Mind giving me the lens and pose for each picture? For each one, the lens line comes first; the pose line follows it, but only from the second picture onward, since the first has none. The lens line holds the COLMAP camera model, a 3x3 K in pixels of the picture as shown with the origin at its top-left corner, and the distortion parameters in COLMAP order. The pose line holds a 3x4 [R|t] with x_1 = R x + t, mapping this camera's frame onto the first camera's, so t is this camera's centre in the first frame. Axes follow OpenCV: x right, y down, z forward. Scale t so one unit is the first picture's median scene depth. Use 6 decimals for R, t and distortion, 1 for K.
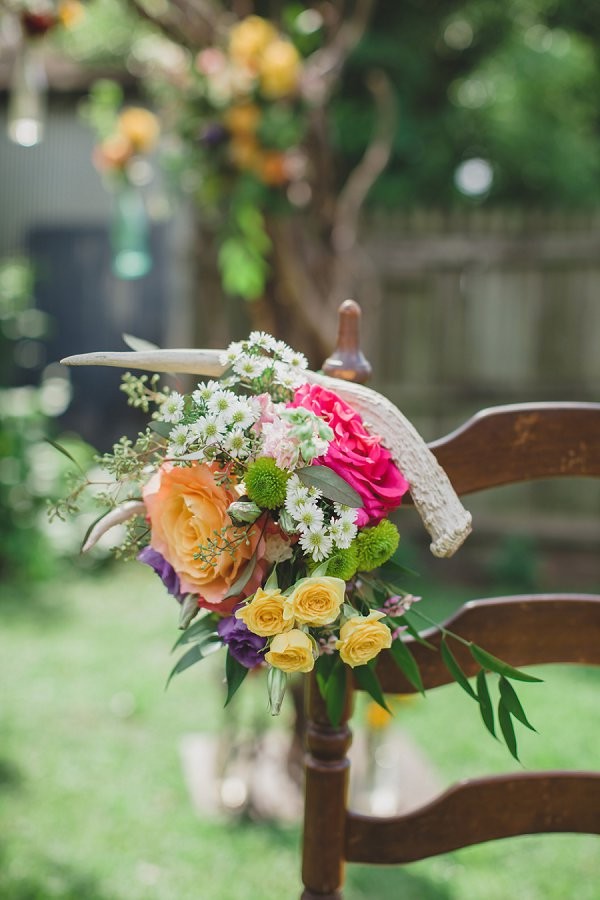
lens RADIAL K [[1173.1, 0, 300.0], [0, 1173.1, 450.0], [0, 0, 1]] dist [-0.189002, 0.248675]
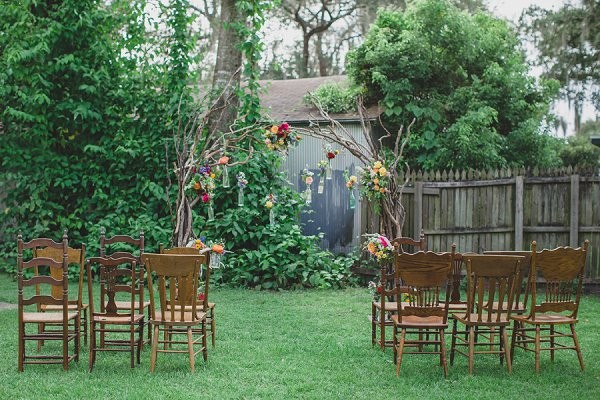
lens RADIAL K [[782.1, 0, 300.0], [0, 782.1, 200.0], [0, 0, 1]] dist [-0.189002, 0.248675]
pose [[0.986362, -0.030840, -0.161672, 0.521711], [0.016880, 0.996064, -0.087019, 0.263445], [0.163720, 0.083103, 0.983000, -7.378914]]
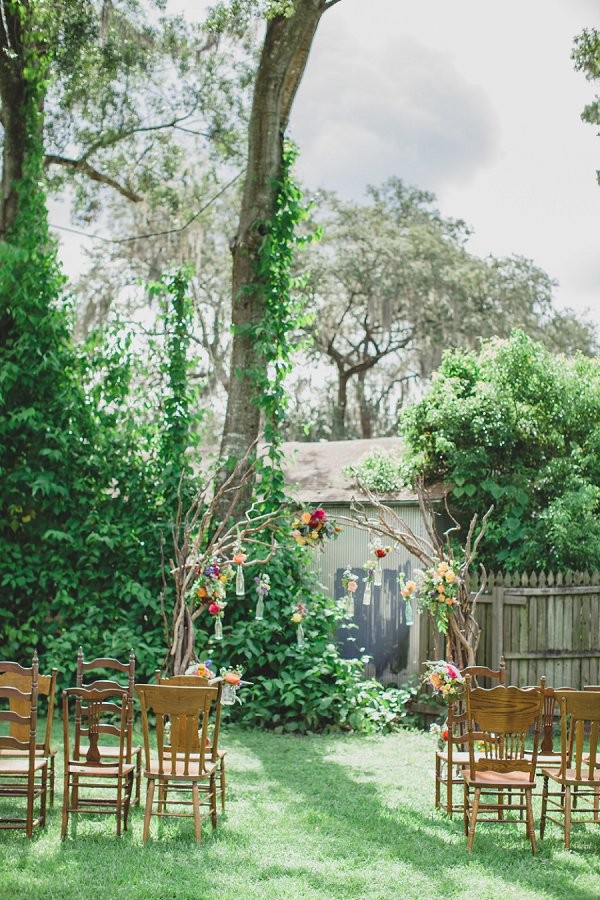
lens RADIAL K [[1173.1, 0, 300.0], [0, 1173.1, 450.0], [0, 0, 1]] dist [-0.189002, 0.248675]
pose [[0.983513, -0.040137, -0.176329, 0.568184], [0.002720, 0.978232, -0.207496, 0.189590], [0.180819, 0.203595, 0.962213, -8.640625]]
